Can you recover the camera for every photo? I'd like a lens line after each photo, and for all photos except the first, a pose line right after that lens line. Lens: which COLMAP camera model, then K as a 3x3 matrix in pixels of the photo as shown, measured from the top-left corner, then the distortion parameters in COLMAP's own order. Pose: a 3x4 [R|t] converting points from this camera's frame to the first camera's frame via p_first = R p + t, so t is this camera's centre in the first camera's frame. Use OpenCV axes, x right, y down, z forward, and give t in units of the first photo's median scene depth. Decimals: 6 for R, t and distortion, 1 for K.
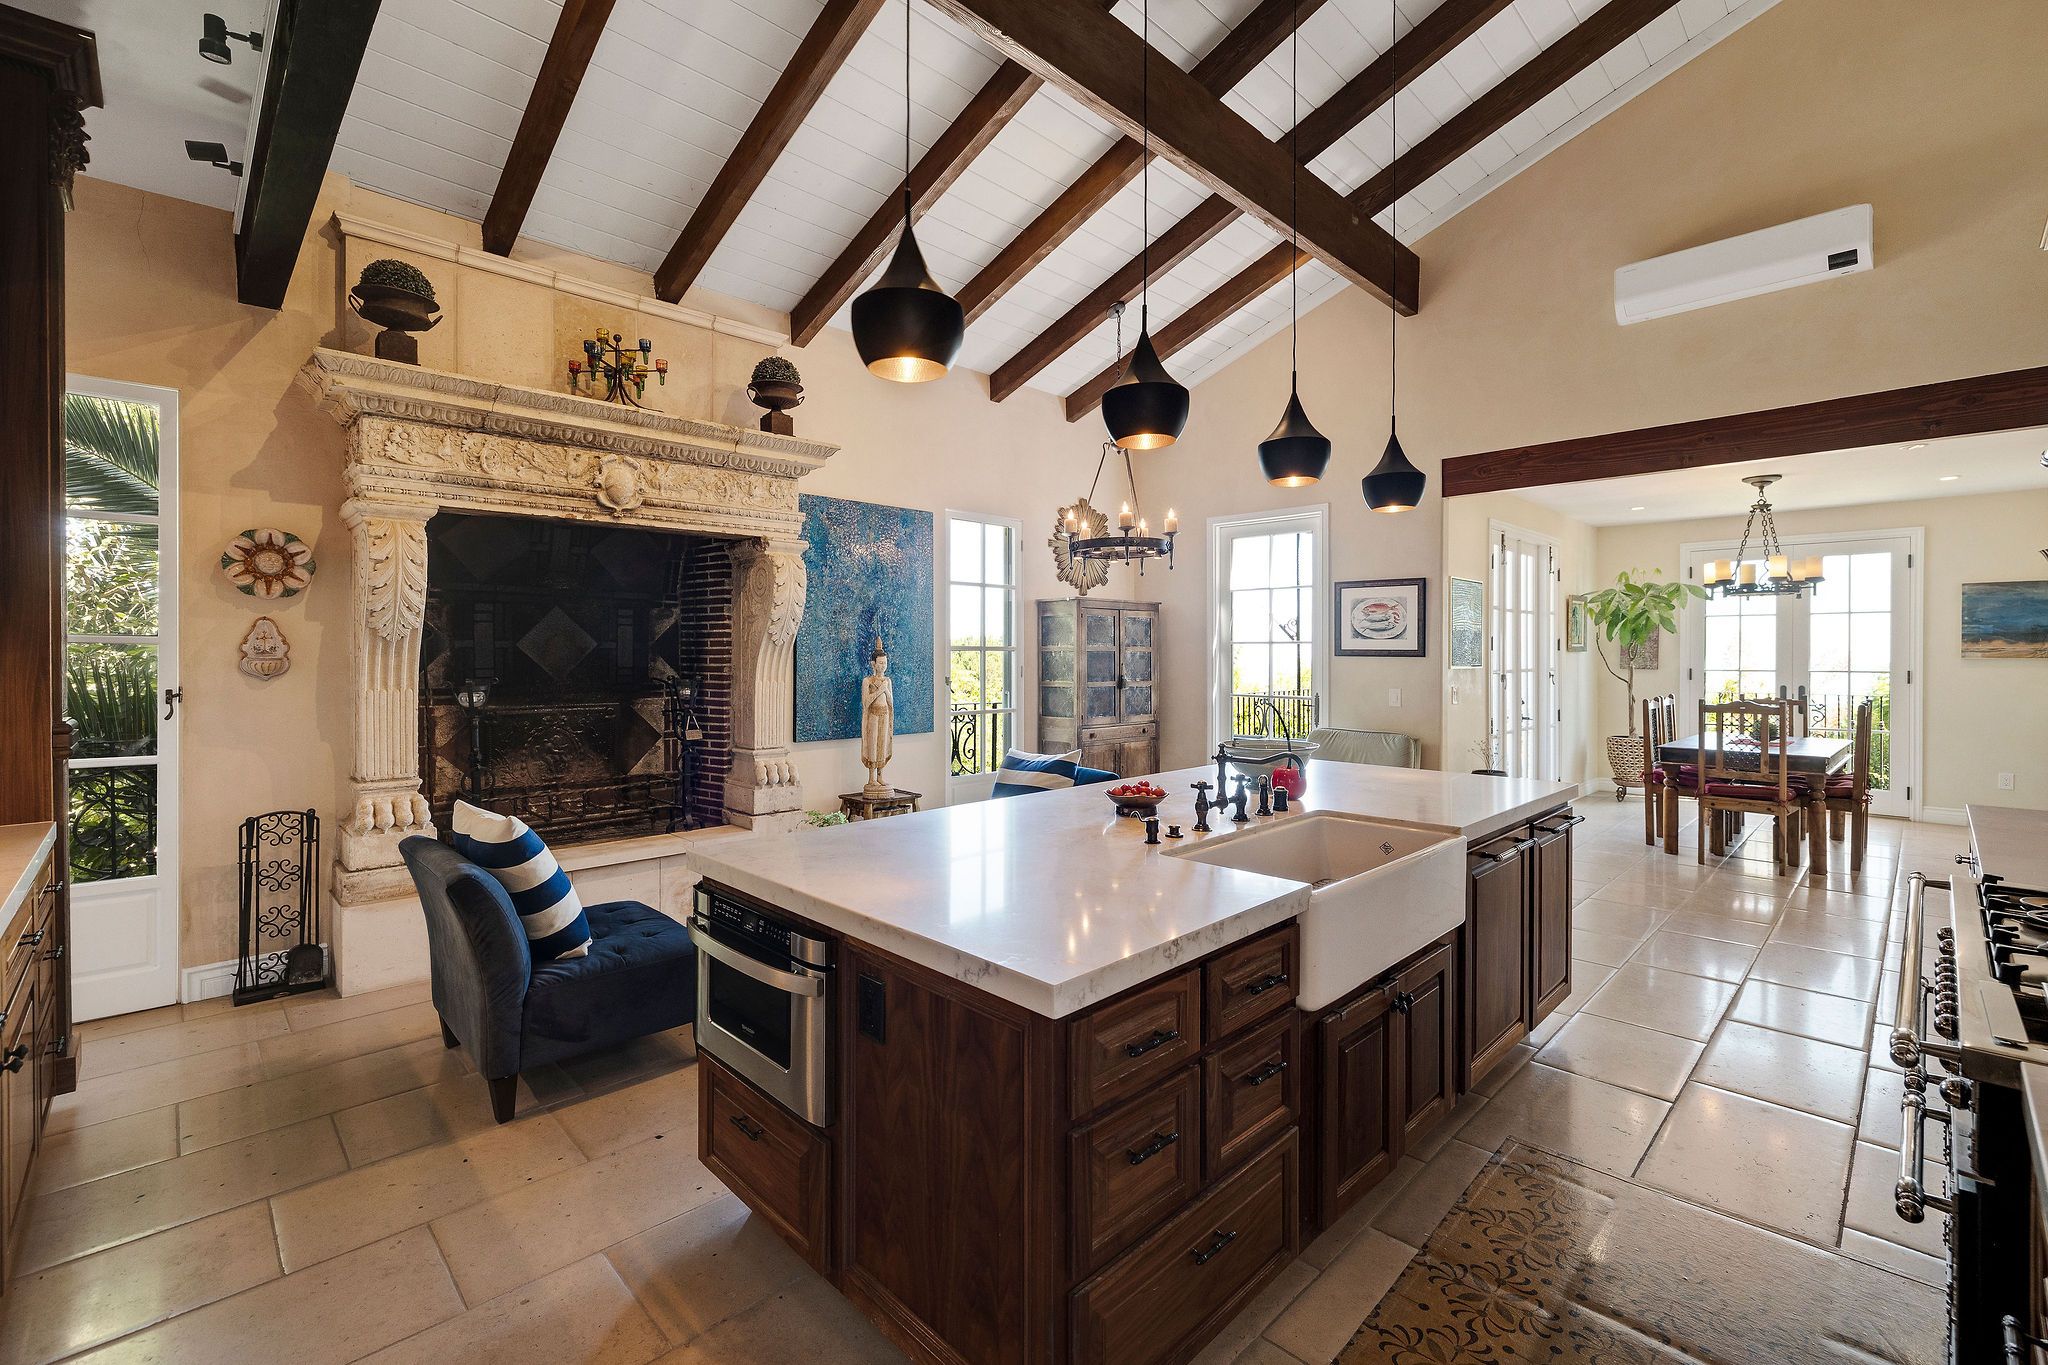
lens RADIAL K [[871.8, 0, 1006.8], [0, 871.8, 657.5], [0, 0, 1]] dist [0.002384, -0.000250]
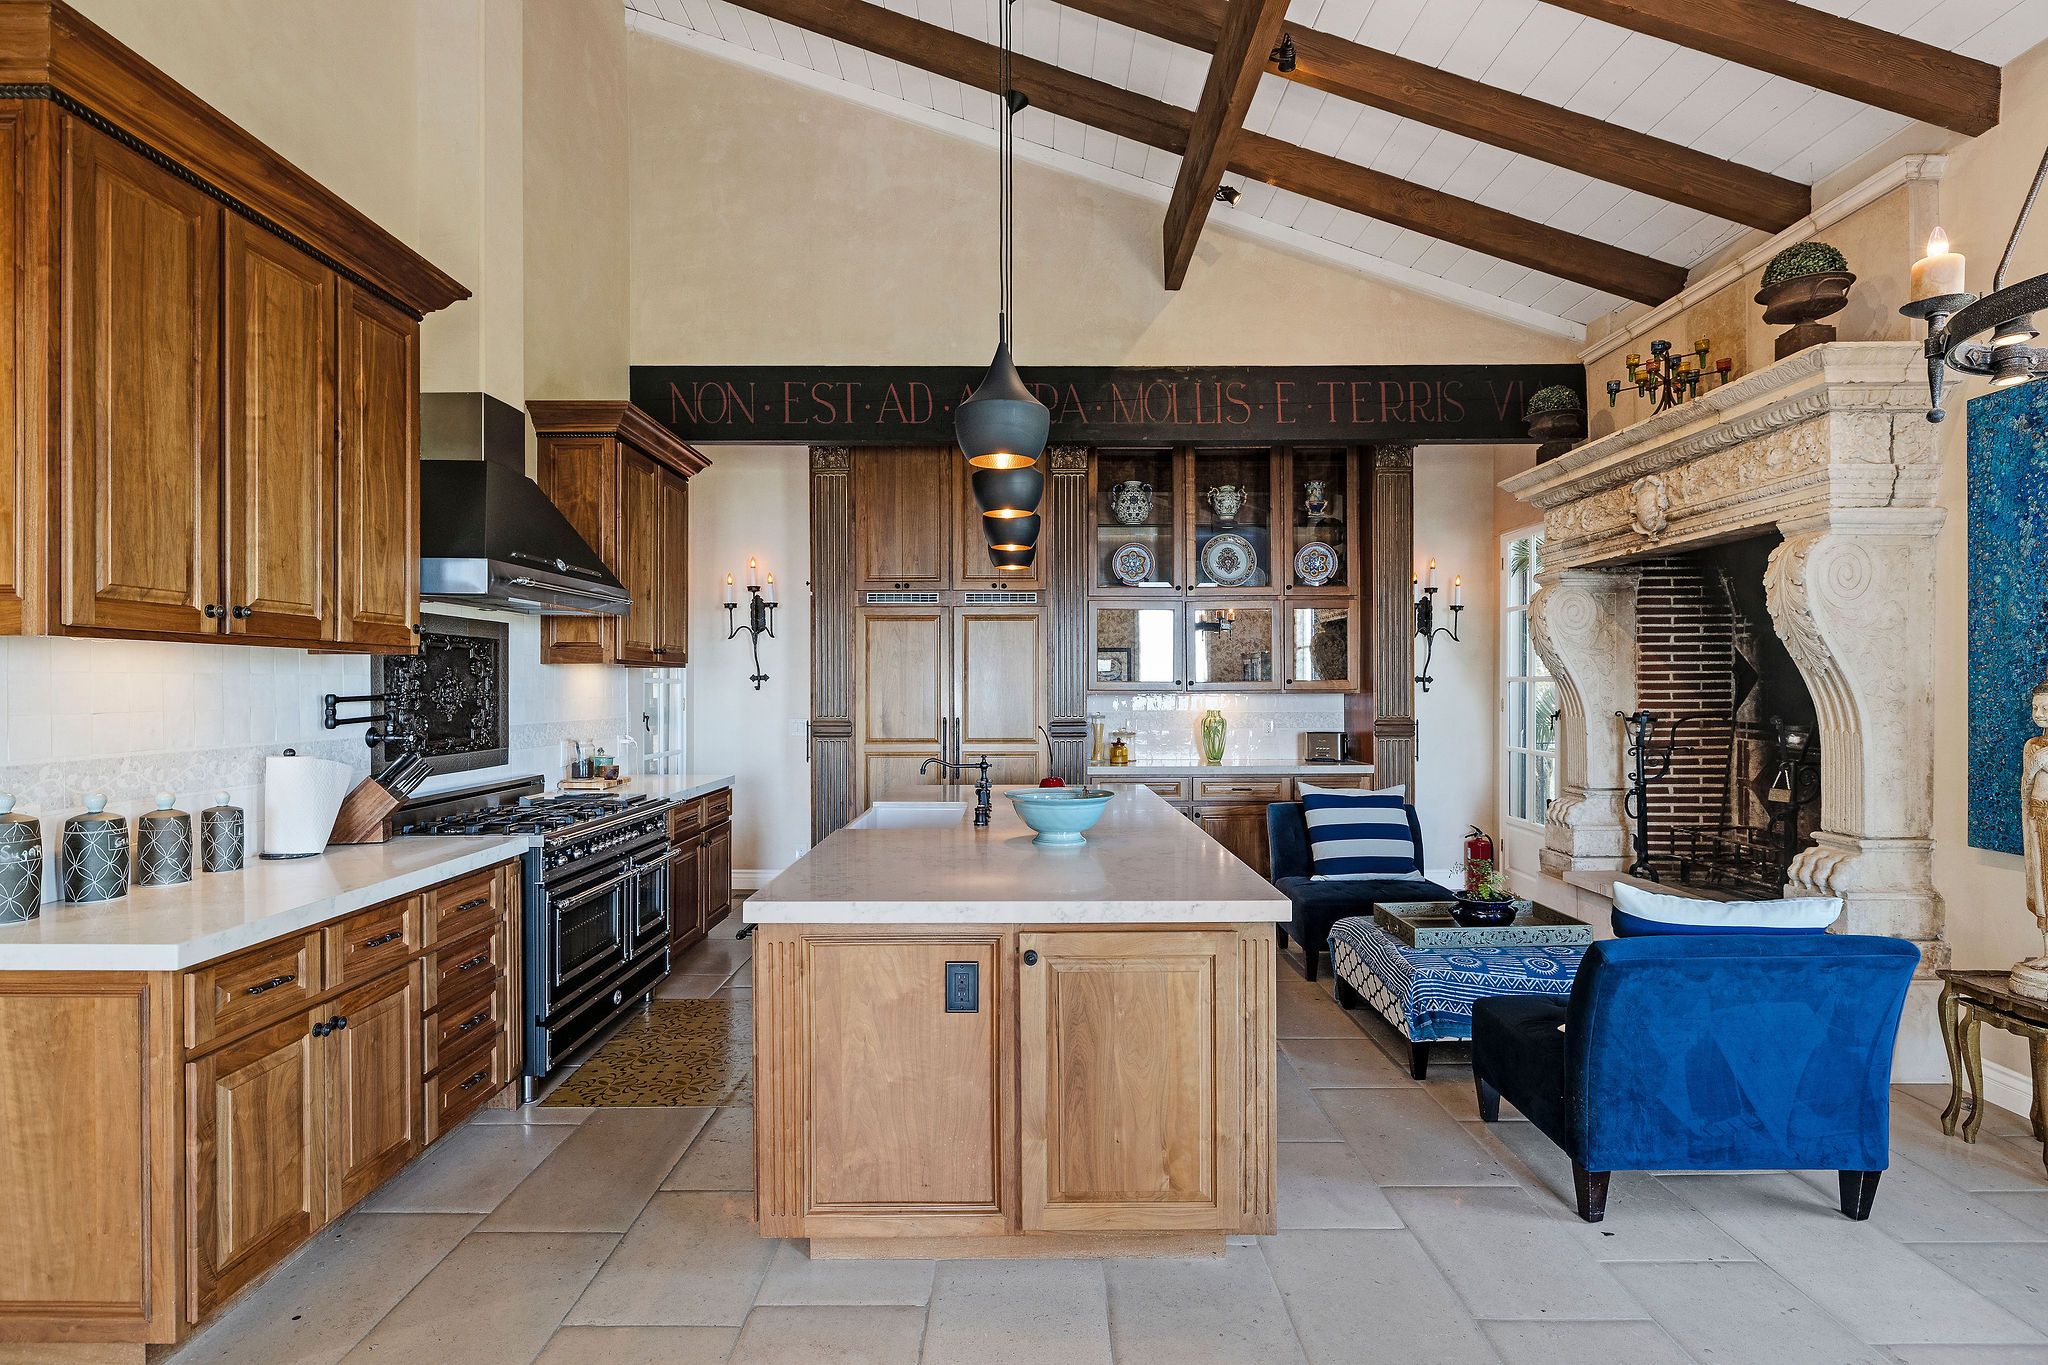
lens RADIAL K [[1012.9, 0, 1025.9], [0, 1012.9, 688.7], [0, 0, 1]] dist [-0.004613, -0.000187]
pose [[-0.687068, 0.002360, -0.726589, 0.625012], [-0.001406, 0.999989, 0.004578, -0.006352], [0.726592, 0.004167, -0.687057, 0.977789]]
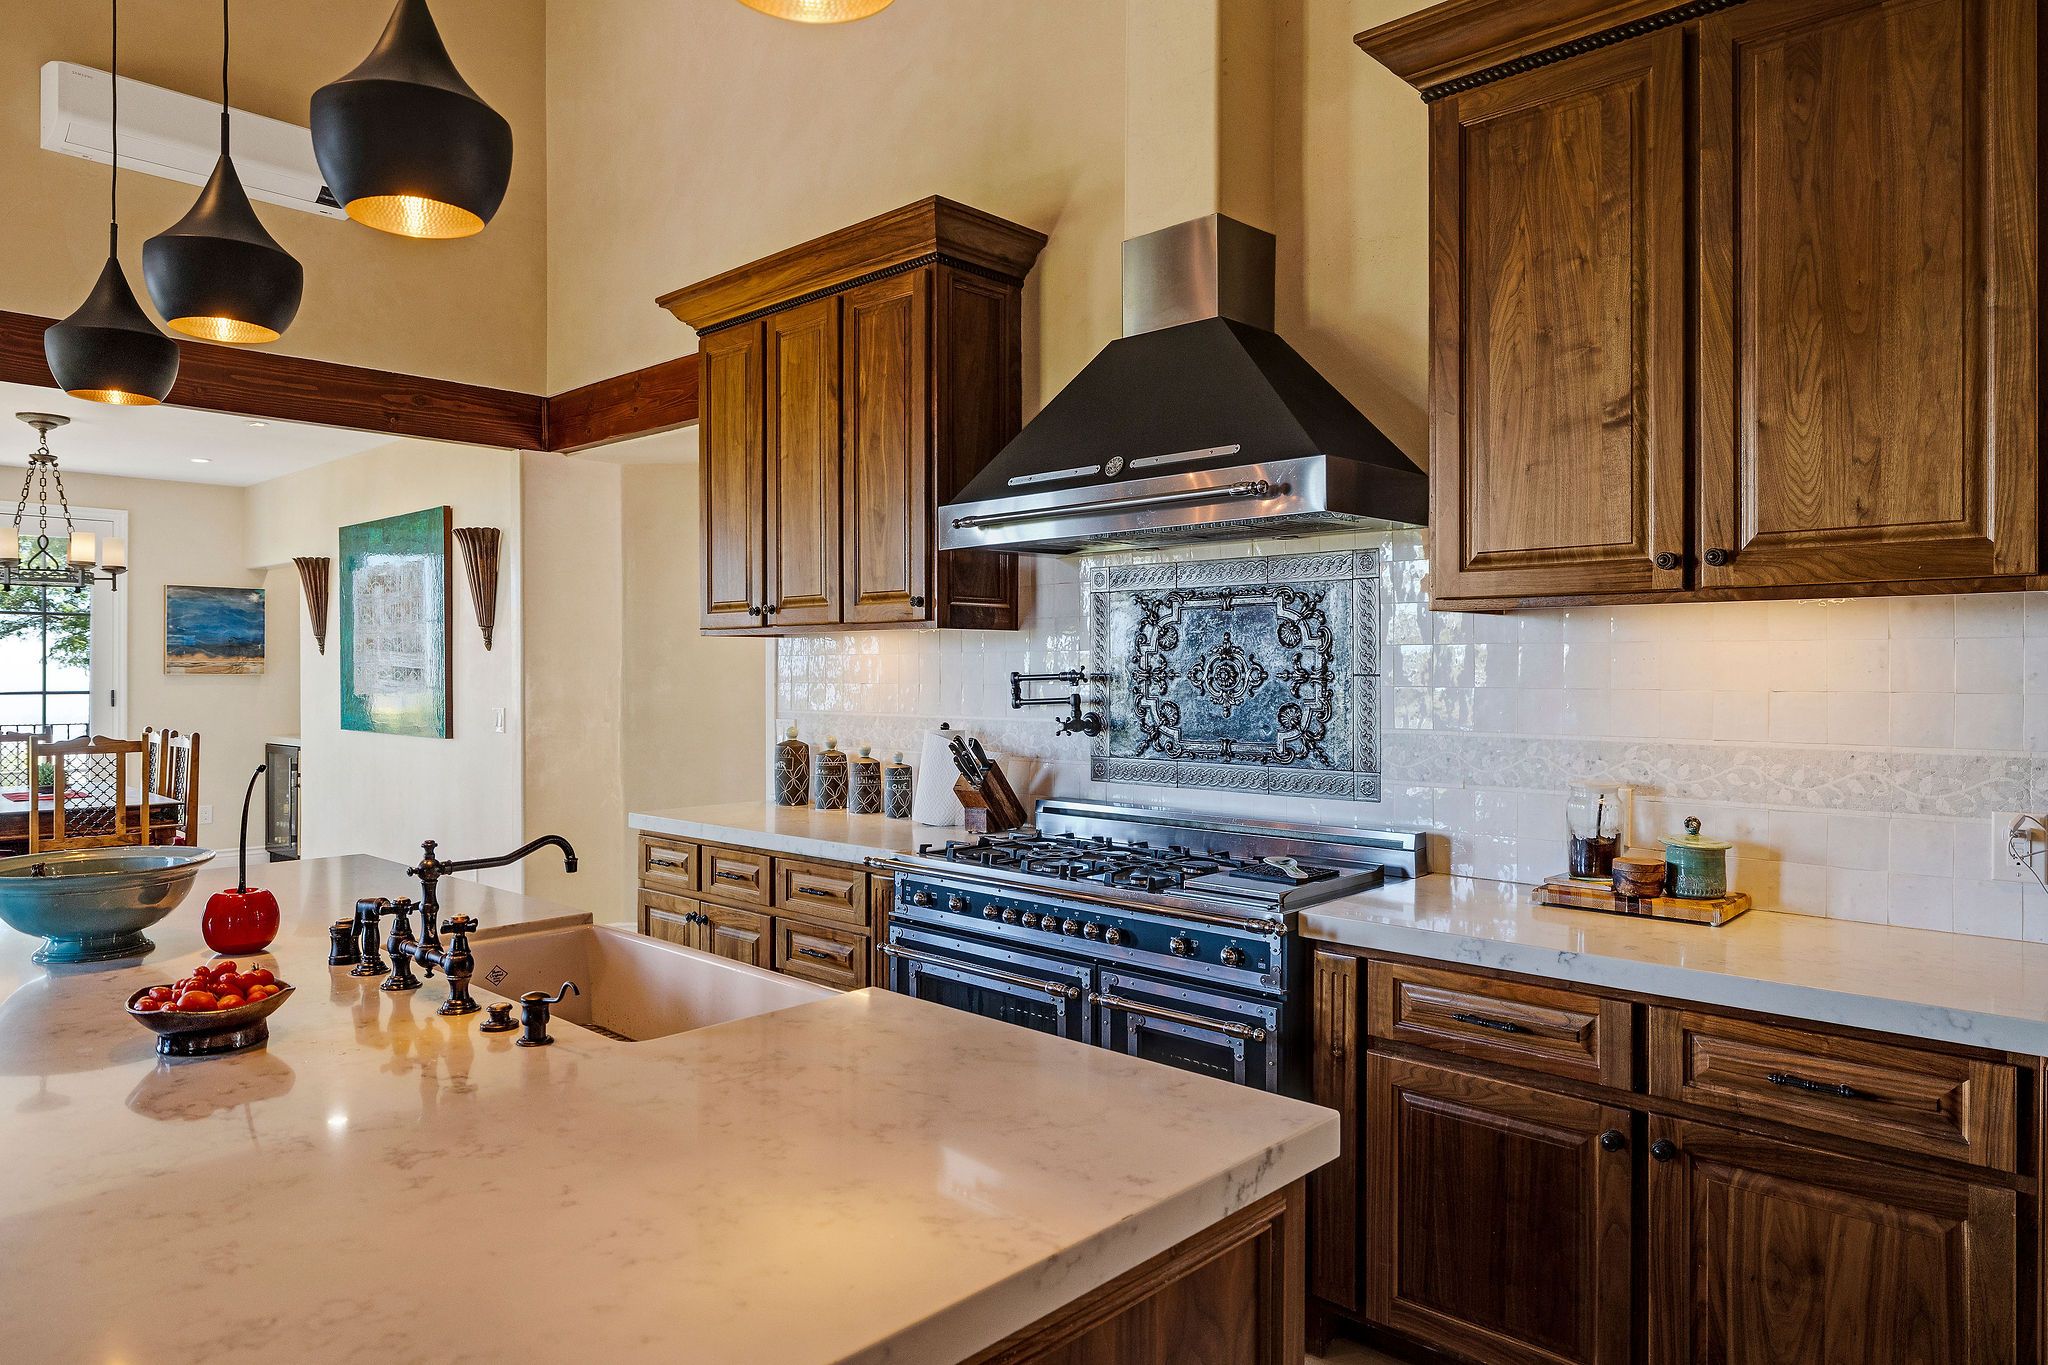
lens RADIAL K [[1305.6, 0, 1005.8], [0, 1305.6, 673.2], [0, 0, 1]] dist [0.005529, 0.003551]
pose [[-0.041777, -0.002267, 0.999124, -0.246272], [0.002947, 0.999993, 0.002392, -0.000789], [-0.999123, 0.003044, -0.041770, 0.312187]]
